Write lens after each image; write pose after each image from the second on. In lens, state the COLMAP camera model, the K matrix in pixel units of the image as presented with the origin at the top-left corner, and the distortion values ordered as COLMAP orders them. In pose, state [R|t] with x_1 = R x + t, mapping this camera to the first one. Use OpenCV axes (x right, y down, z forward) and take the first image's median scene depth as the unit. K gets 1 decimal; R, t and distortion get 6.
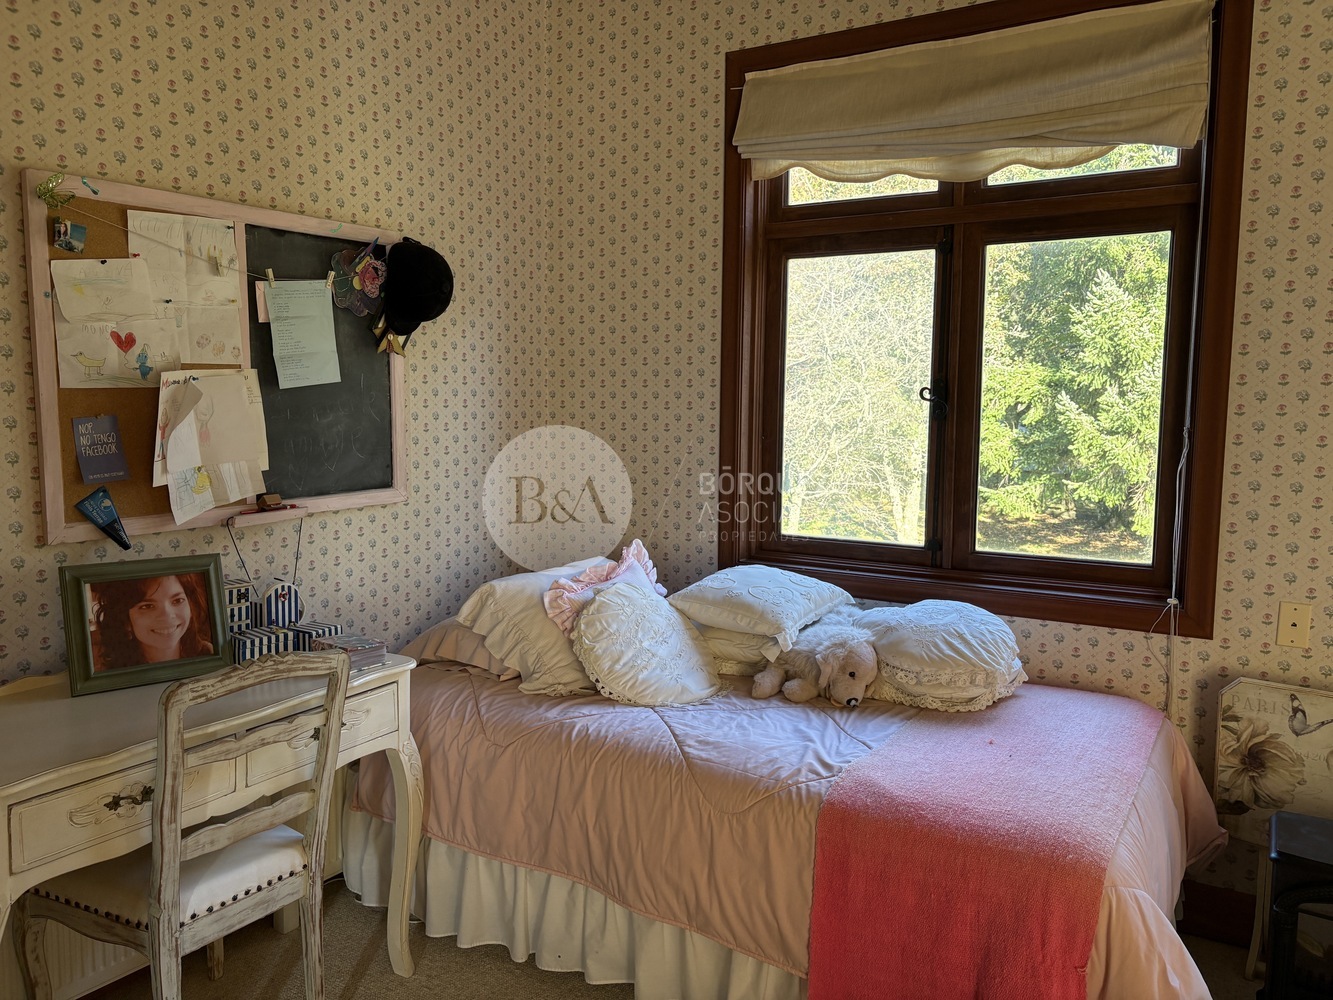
lens RADIAL K [[1024.3, 0, 670.4], [0, 1024.3, 495.9], [0, 0, 1]] dist [0.028130, -0.034603]
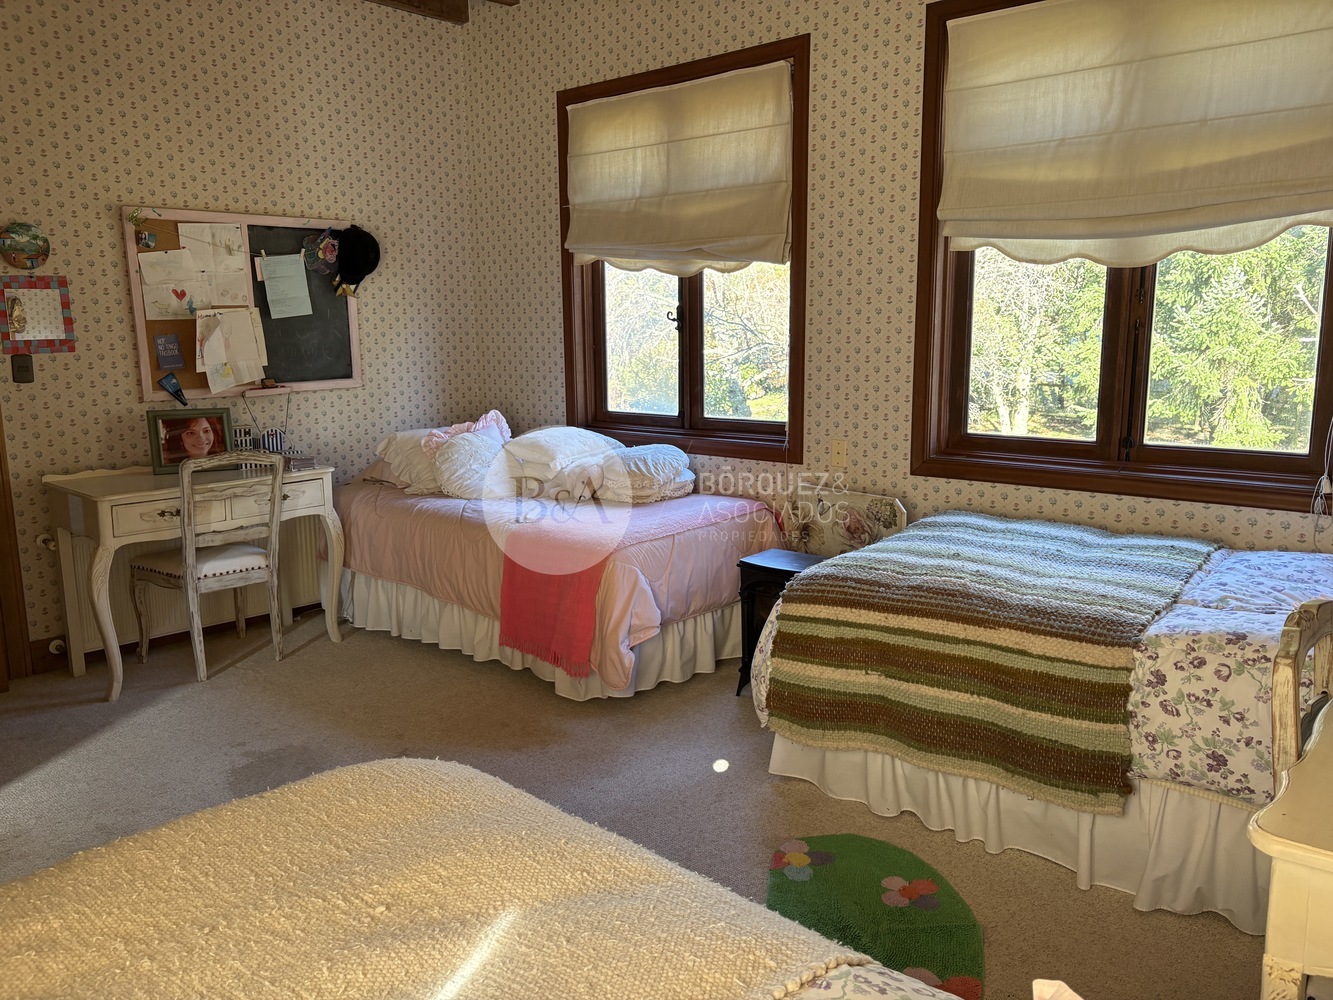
lens RADIAL K [[1024.3, 0, 665.9], [0, 1024.3, 504.0], [0, 0, 1]] dist [0.028130, -0.034603]
pose [[0.984731, 0.013499, -0.173560, 0.608186], [-0.000070, 0.997019, 0.077152, 0.077789], [0.174084, -0.075962, 0.981797, -0.647987]]
